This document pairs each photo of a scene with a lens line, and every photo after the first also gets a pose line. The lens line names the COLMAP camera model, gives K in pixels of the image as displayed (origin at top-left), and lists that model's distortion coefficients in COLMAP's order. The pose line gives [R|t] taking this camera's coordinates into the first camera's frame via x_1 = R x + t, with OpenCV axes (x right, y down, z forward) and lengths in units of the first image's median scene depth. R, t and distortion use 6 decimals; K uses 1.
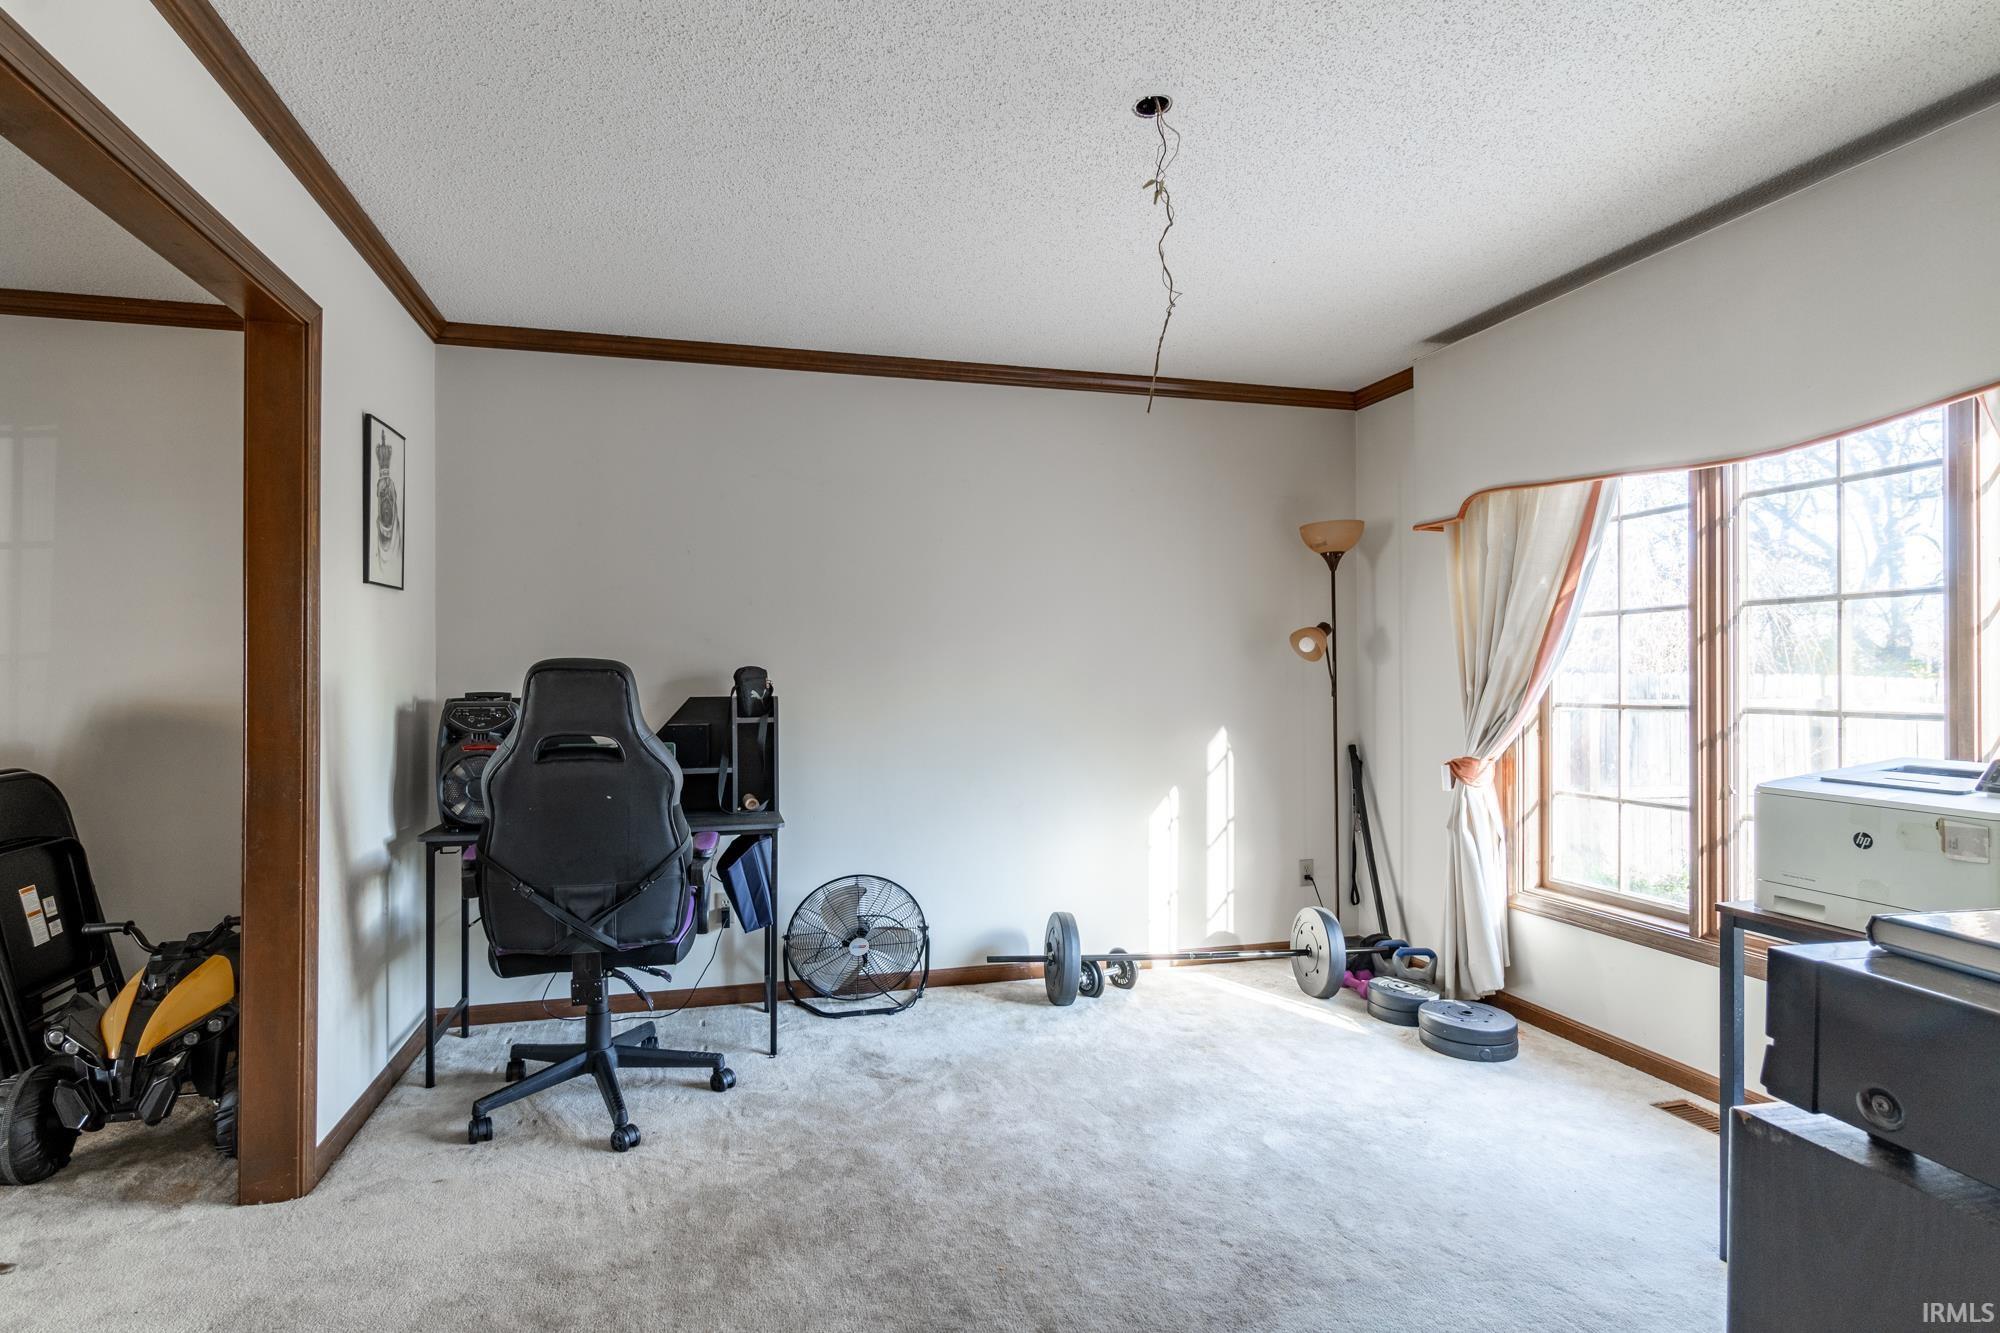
lens RADIAL K [[960.3, 0, 982.2], [0, 960.3, 672.3], [0, 0, 1]] dist [-0.003914, 0.000945]
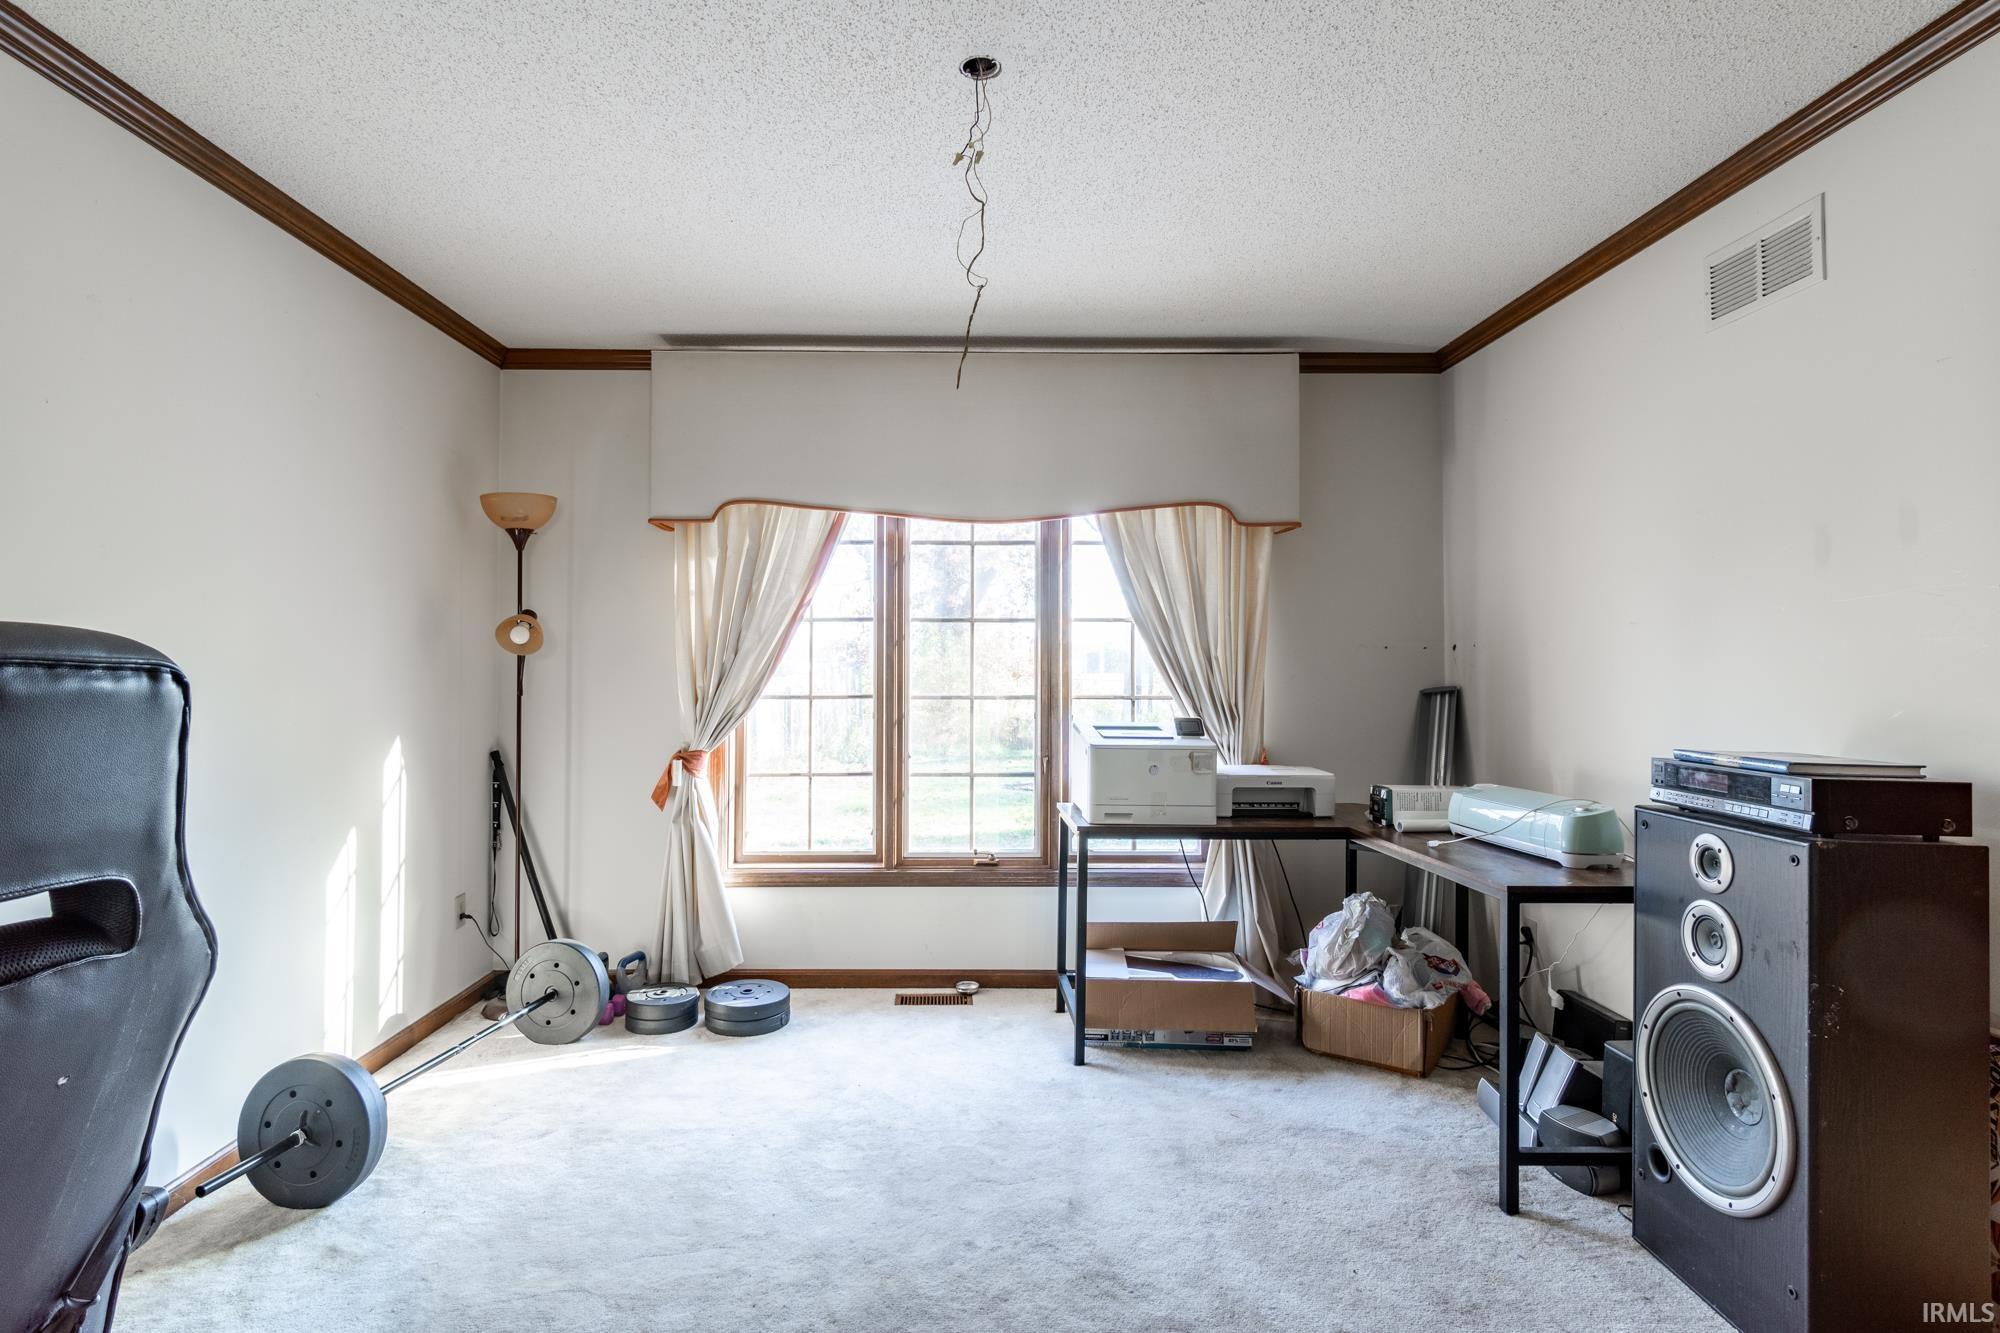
lens RADIAL K [[960.3, 0, 964.5], [0, 960.3, 647.8], [0, 0, 1]] dist [-0.003914, 0.000945]
pose [[0.268699, 0.023383, 0.962940, -0.425153], [-0.005975, 0.999727, -0.022609, -0.000688], [-0.963206, 0.000321, 0.268766, 0.450367]]
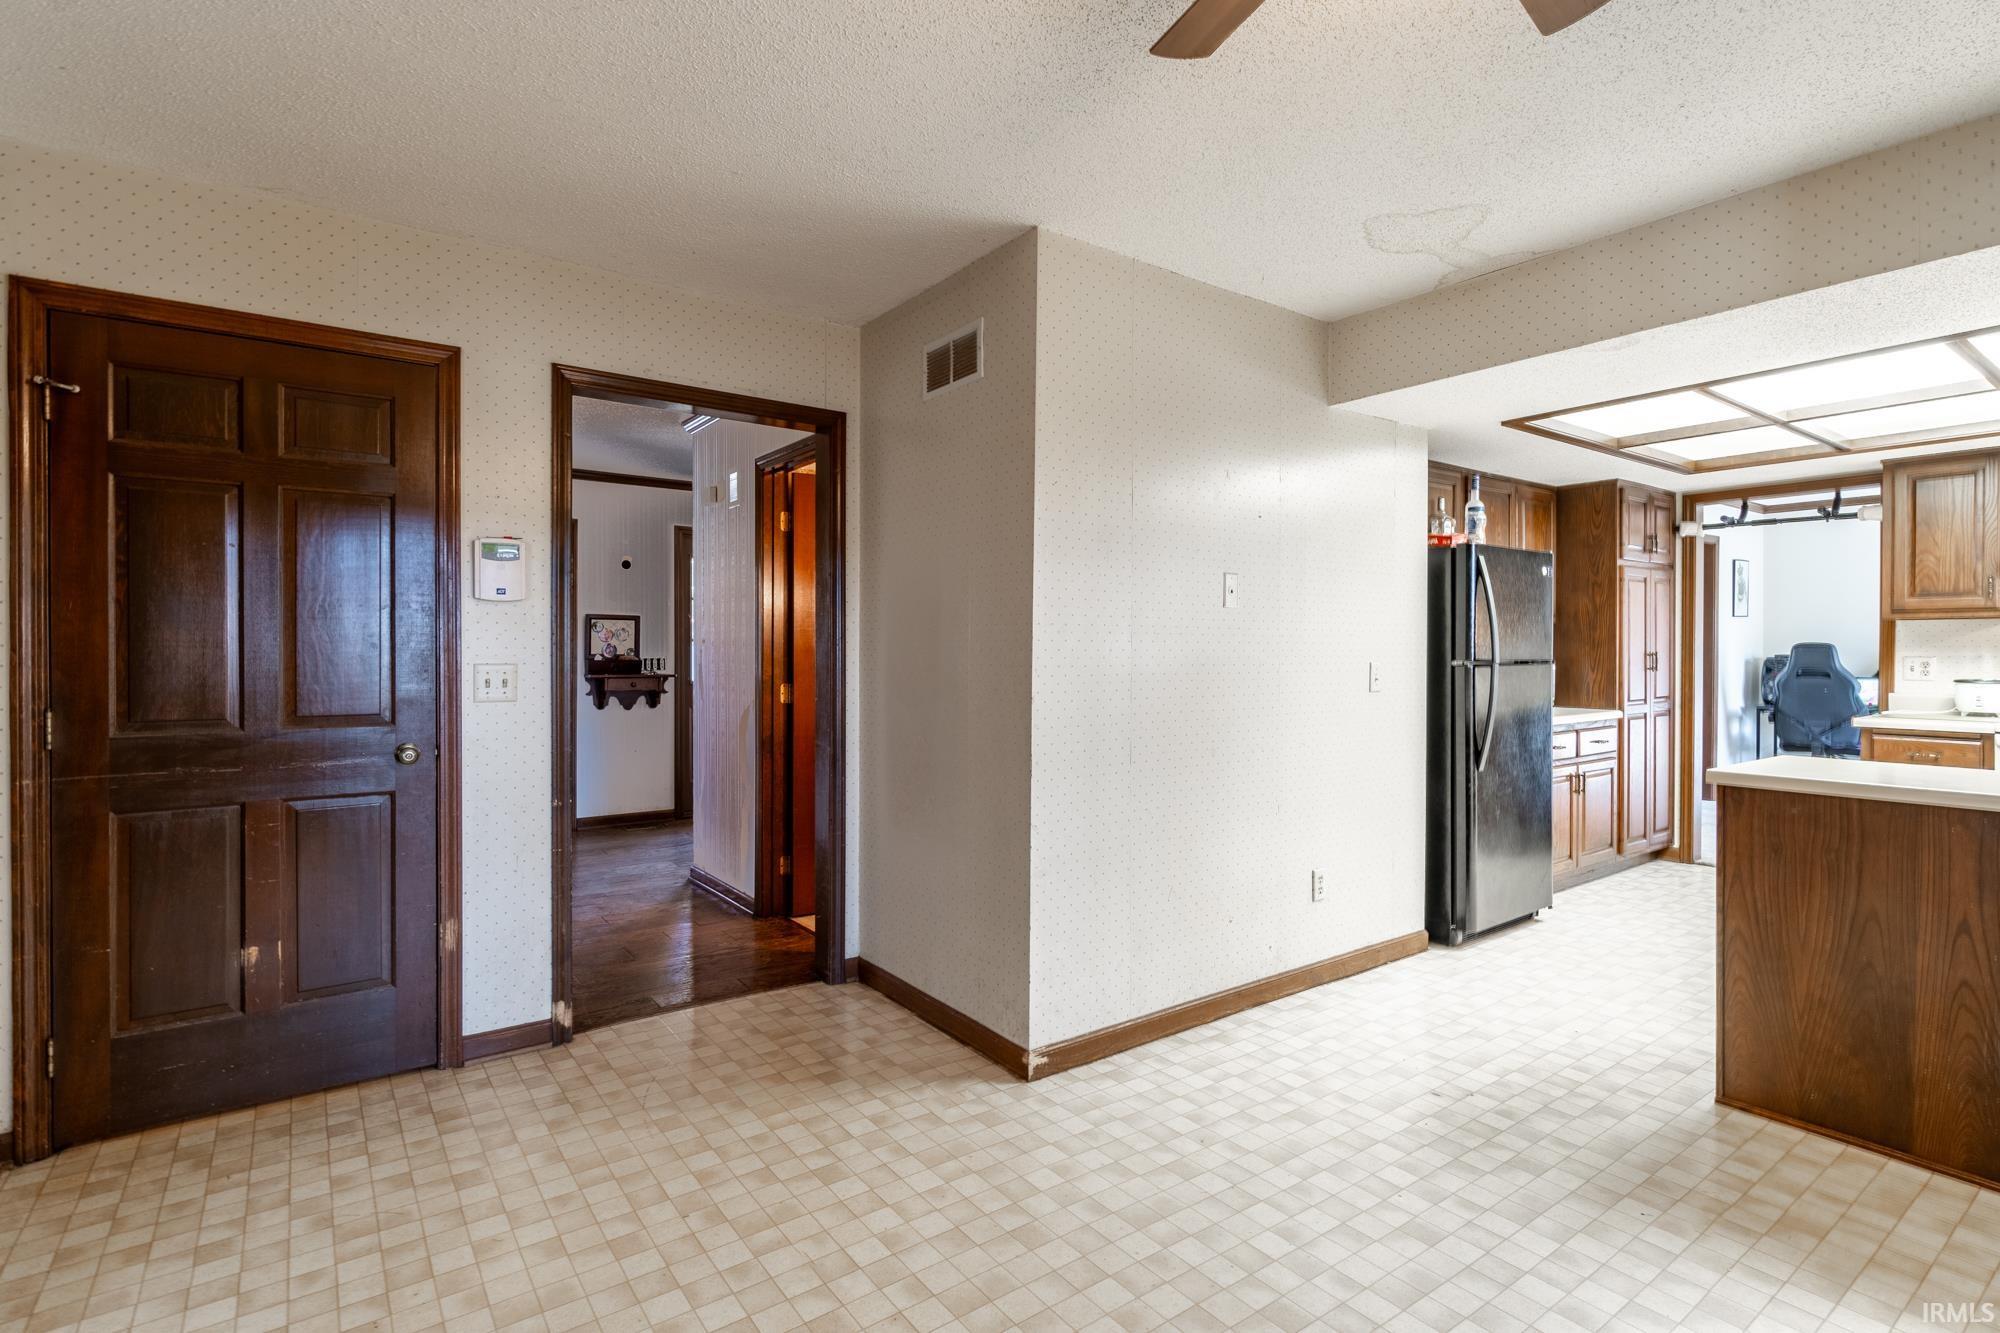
lens RADIAL K [[960.3, 0, 952.6], [0, 960.3, 650.9], [0, 0, 1]] dist [-0.003914, 0.000945]
pose [[0.317368, 0.003450, -0.948296, 1.248875], [0.000733, 0.999992, 0.003884, -0.001237], [0.948302, -0.001927, 0.317363, -1.987791]]
